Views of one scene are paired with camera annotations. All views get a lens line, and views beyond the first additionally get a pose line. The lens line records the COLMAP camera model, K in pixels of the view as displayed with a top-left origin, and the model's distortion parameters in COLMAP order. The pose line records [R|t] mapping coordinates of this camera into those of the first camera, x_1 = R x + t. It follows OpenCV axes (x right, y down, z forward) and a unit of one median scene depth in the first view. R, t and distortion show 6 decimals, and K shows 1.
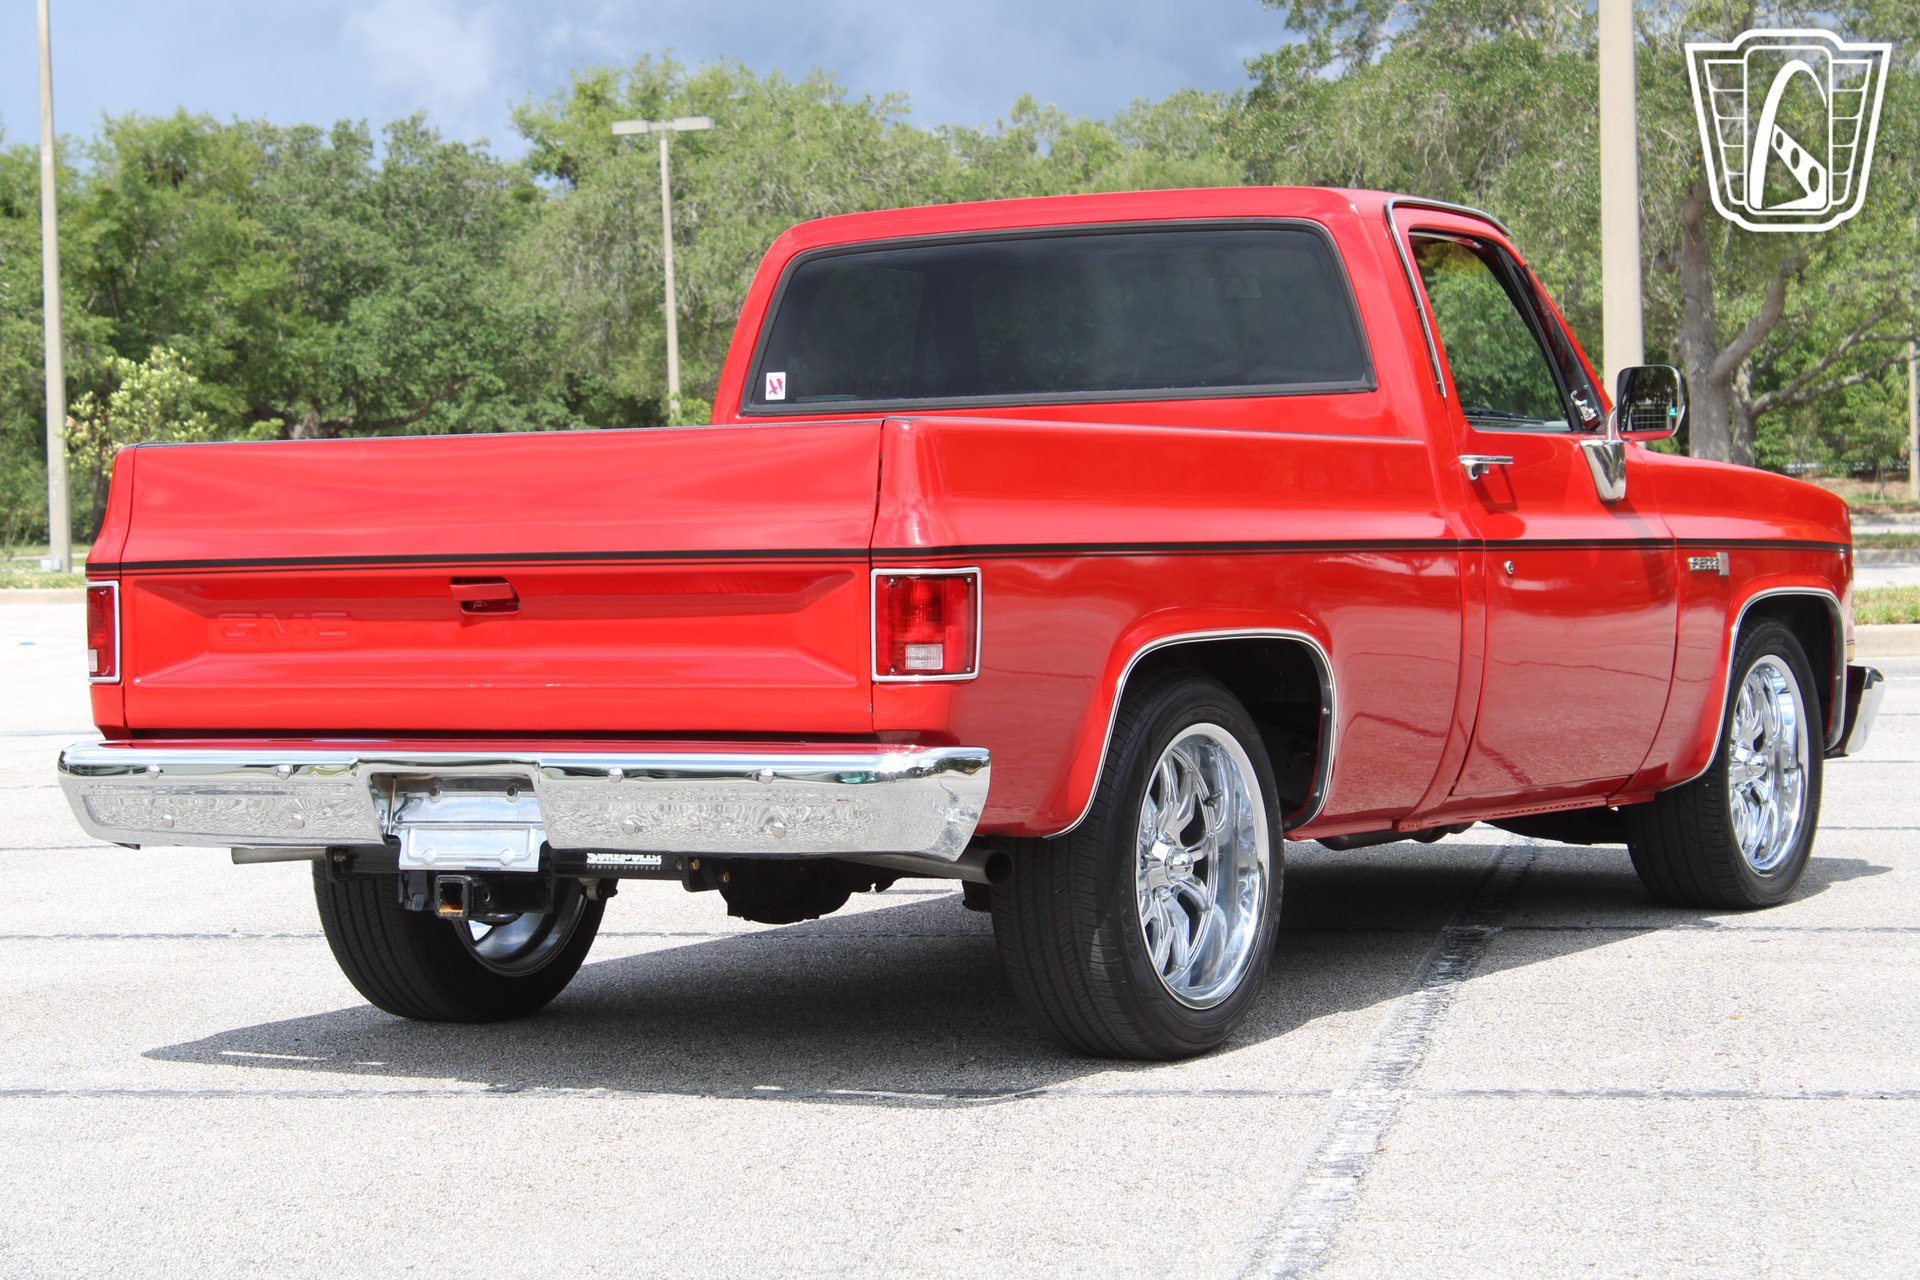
lens RADIAL K [[4578.8, 0, 960.0], [0, 4578.8, 640.0], [0, 0, 1]] dist [0.054881, 0.445615]
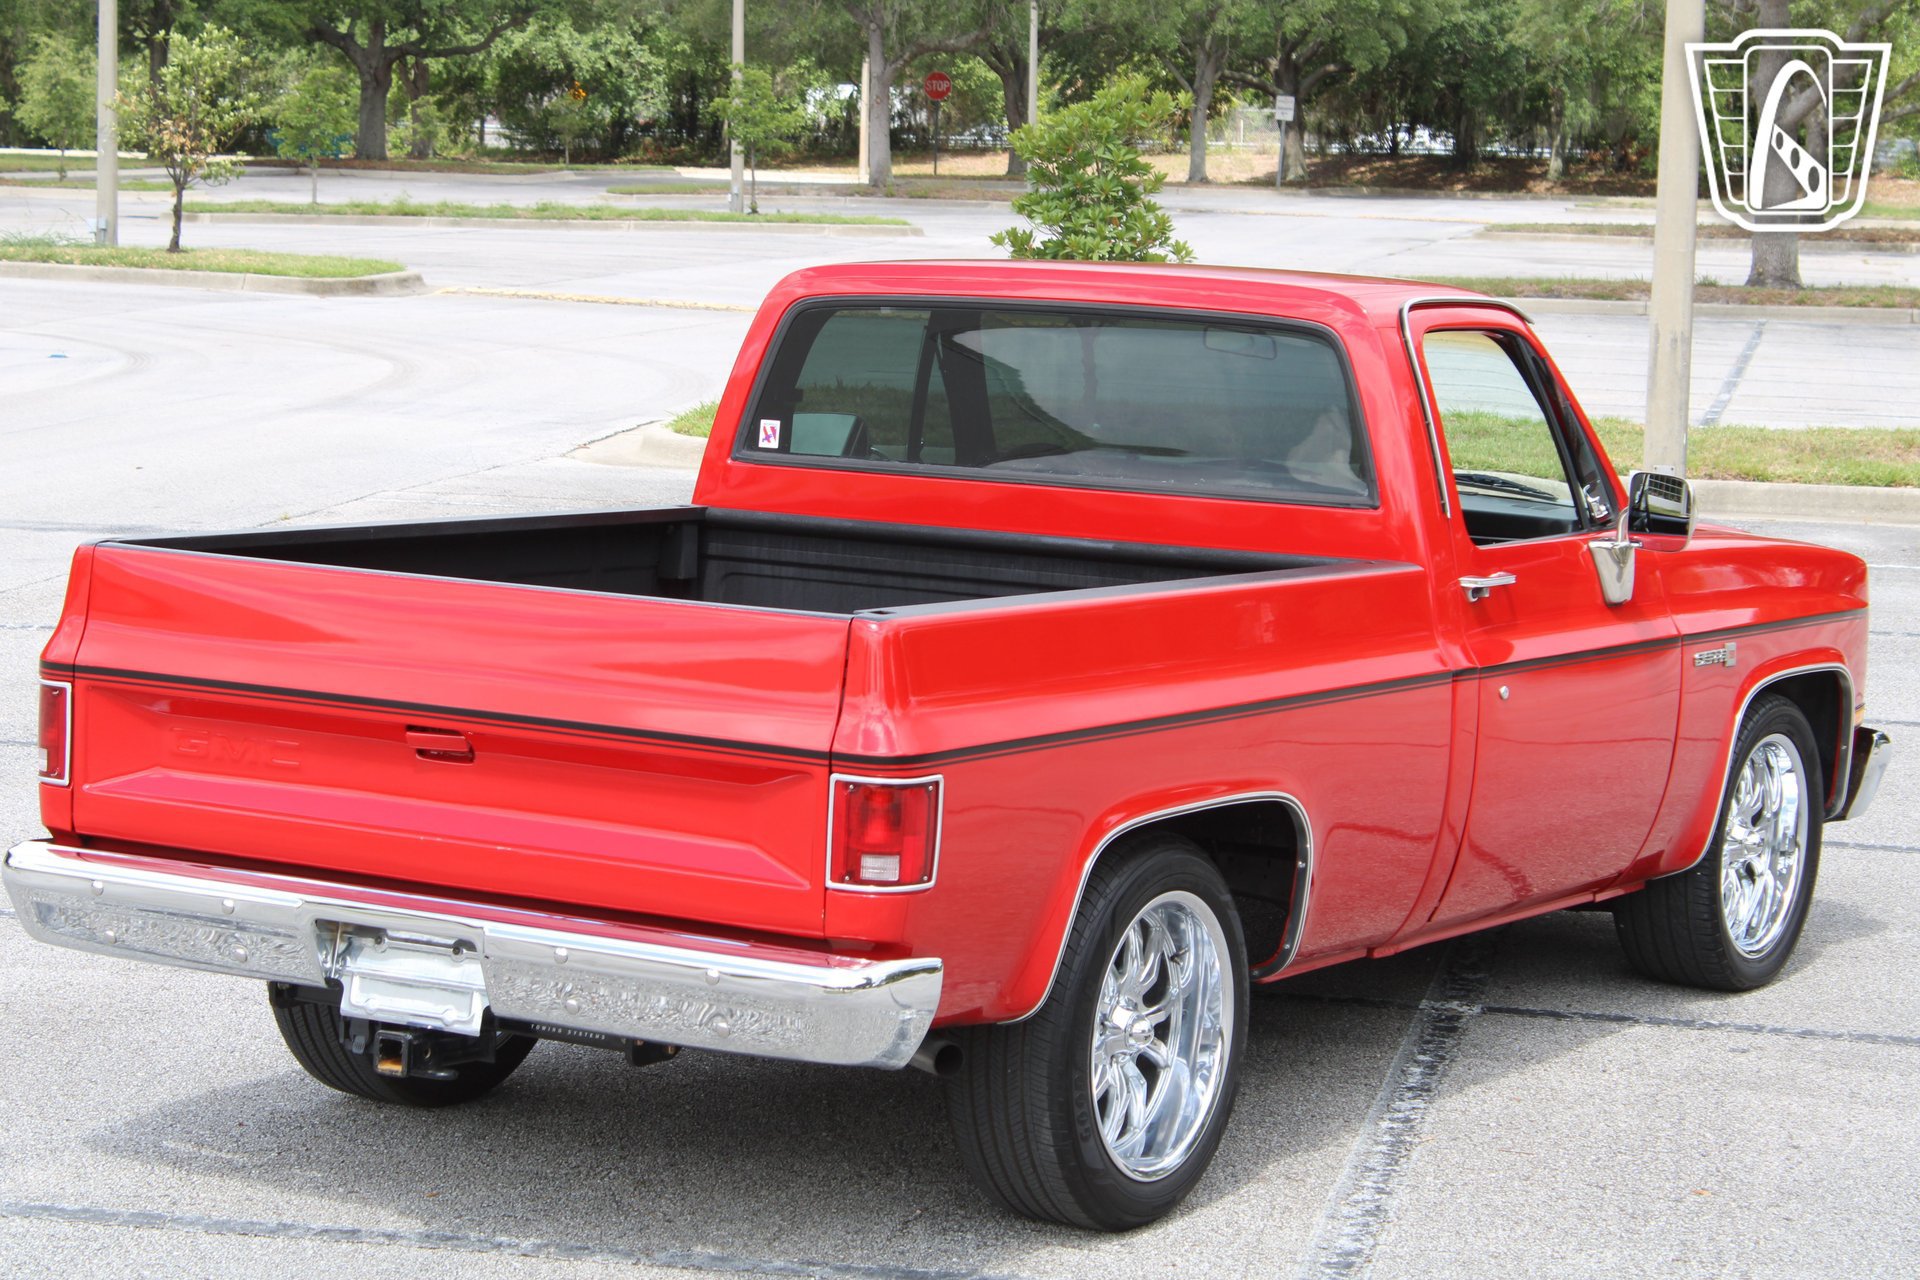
lens RADIAL K [[4578.8, 0, 960.0], [0, 4578.8, 640.0], [0, 0, 1]] dist [0.054881, 0.445615]
pose [[0.998411, 0.055613, -0.009051, 0.013636], [-0.054659, 0.994961, 0.084055, -0.113252], [0.013680, -0.083427, 0.996420, 0.029328]]
